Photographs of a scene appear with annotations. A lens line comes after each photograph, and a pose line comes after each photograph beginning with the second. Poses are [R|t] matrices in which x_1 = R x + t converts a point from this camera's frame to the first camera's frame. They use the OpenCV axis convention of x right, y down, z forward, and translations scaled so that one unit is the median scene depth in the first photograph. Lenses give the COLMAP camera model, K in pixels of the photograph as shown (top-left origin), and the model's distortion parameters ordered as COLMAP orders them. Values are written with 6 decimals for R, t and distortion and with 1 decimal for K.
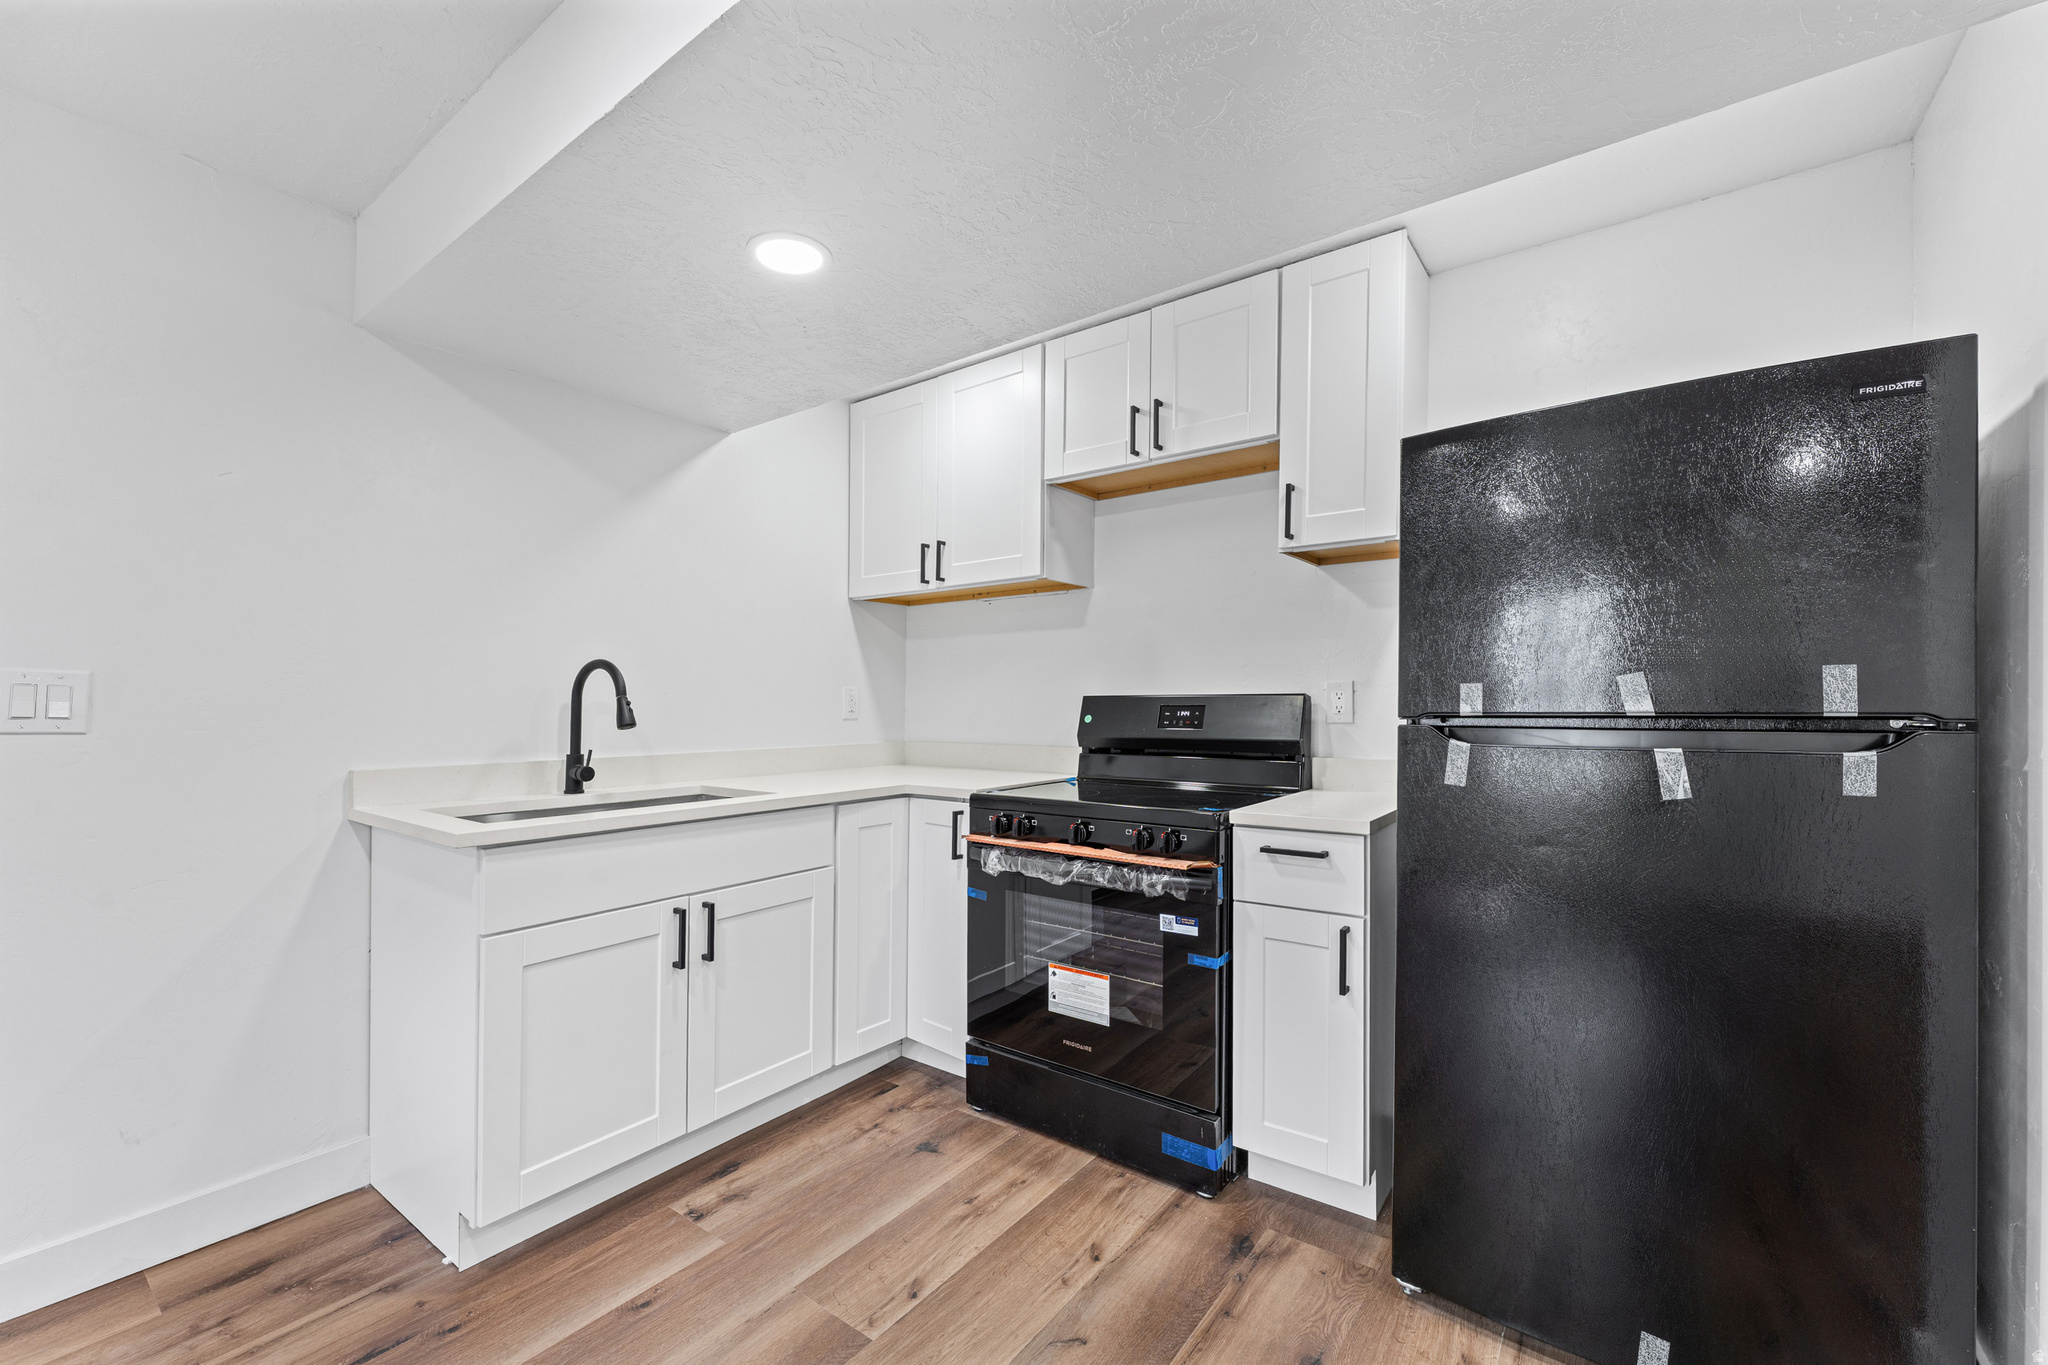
lens RADIAL K [[828.5, 0, 1023.1], [0, 828.5, 700.3], [0, 0, 1]] dist [0.002087, 0.000100]
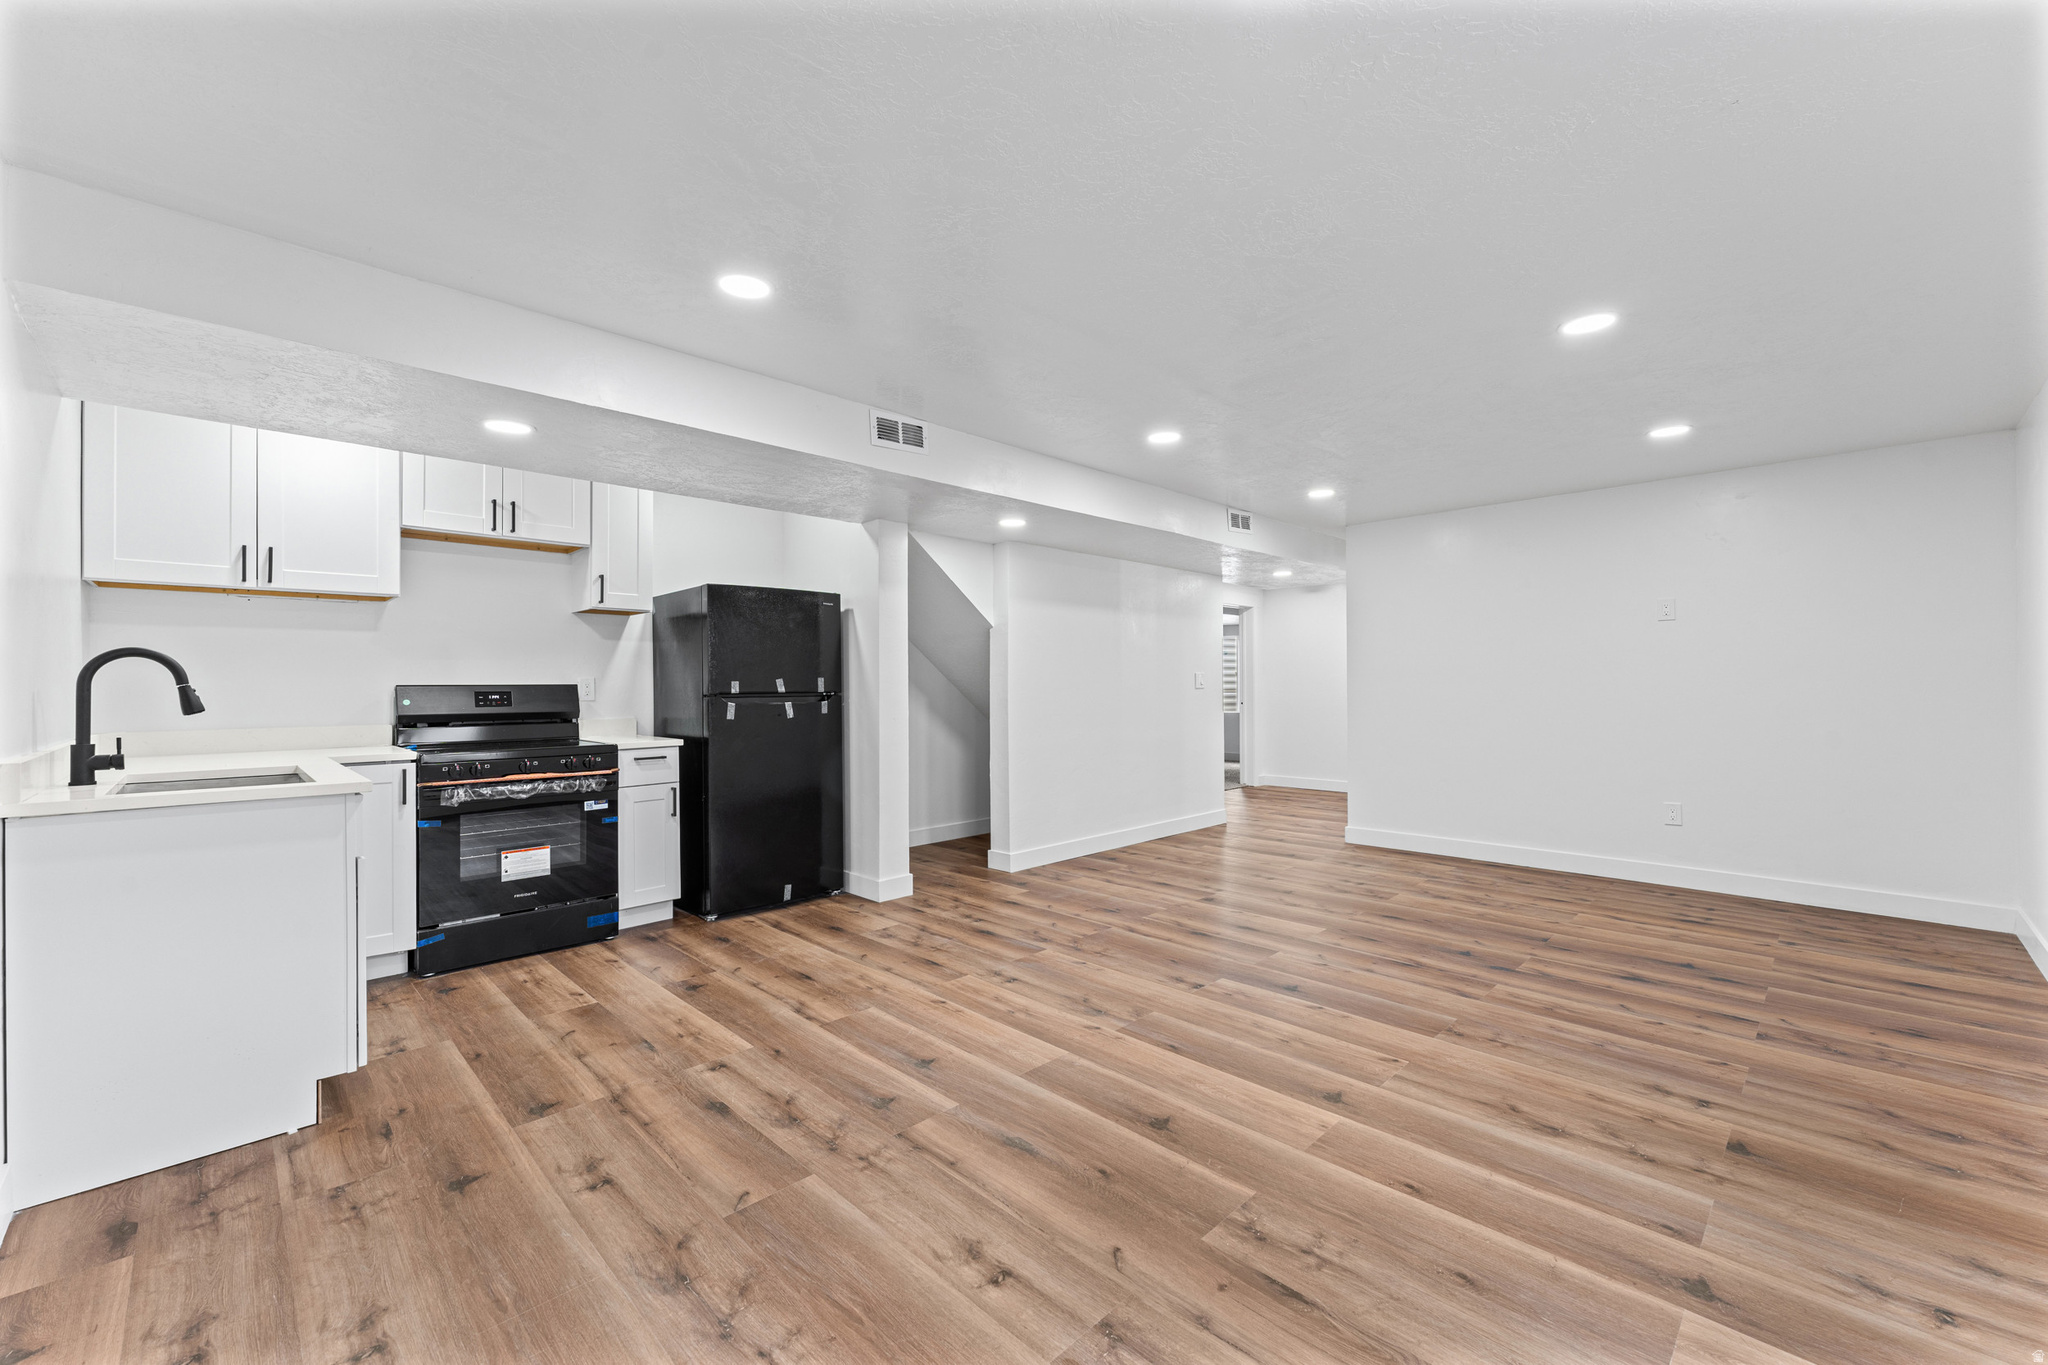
lens RADIAL K [[829.3, 0, 1017.9], [0, 829.3, 692.7], [0, 0, 1]] dist [-0.000343, 0.000053]
pose [[0.142330, -0.004518, 0.989809, -1.510657], [0.002943, 0.999987, 0.004141, 0.005455], [-0.989815, 0.002324, 0.142342, -0.230453]]
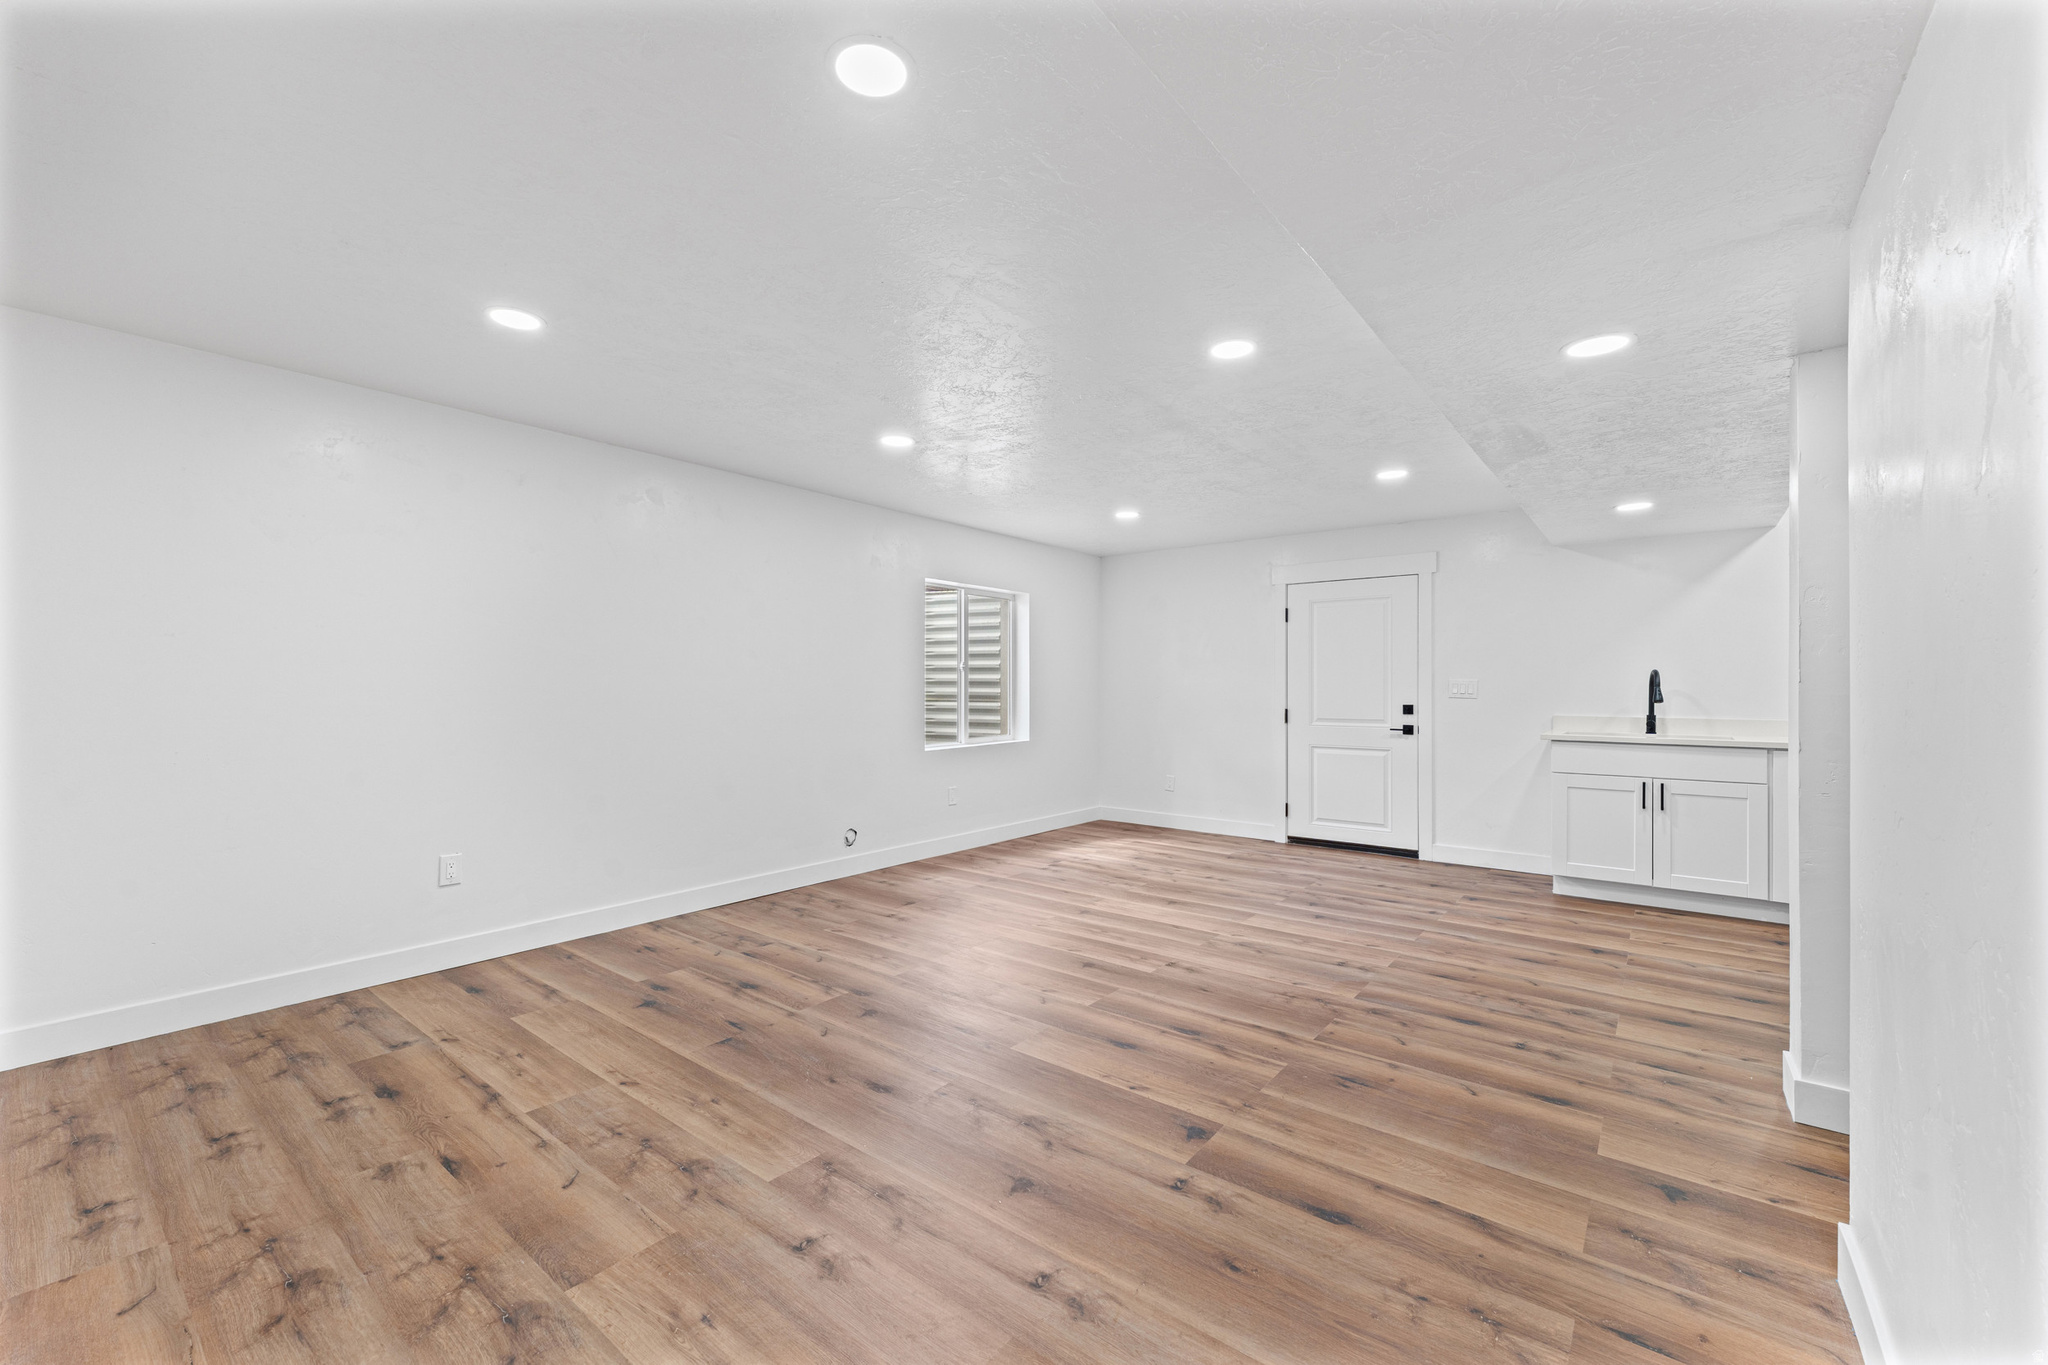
lens RADIAL K [[829.3, 0, 1017.9], [0, 829.3, 692.7], [0, 0, 1]] dist [-0.000343, 0.000053]
pose [[-0.022527, 0.007577, -0.999718, 1.818717], [-0.000056, 0.999971, 0.007580, -0.007930], [0.999746, 0.000227, -0.022526, -0.623243]]
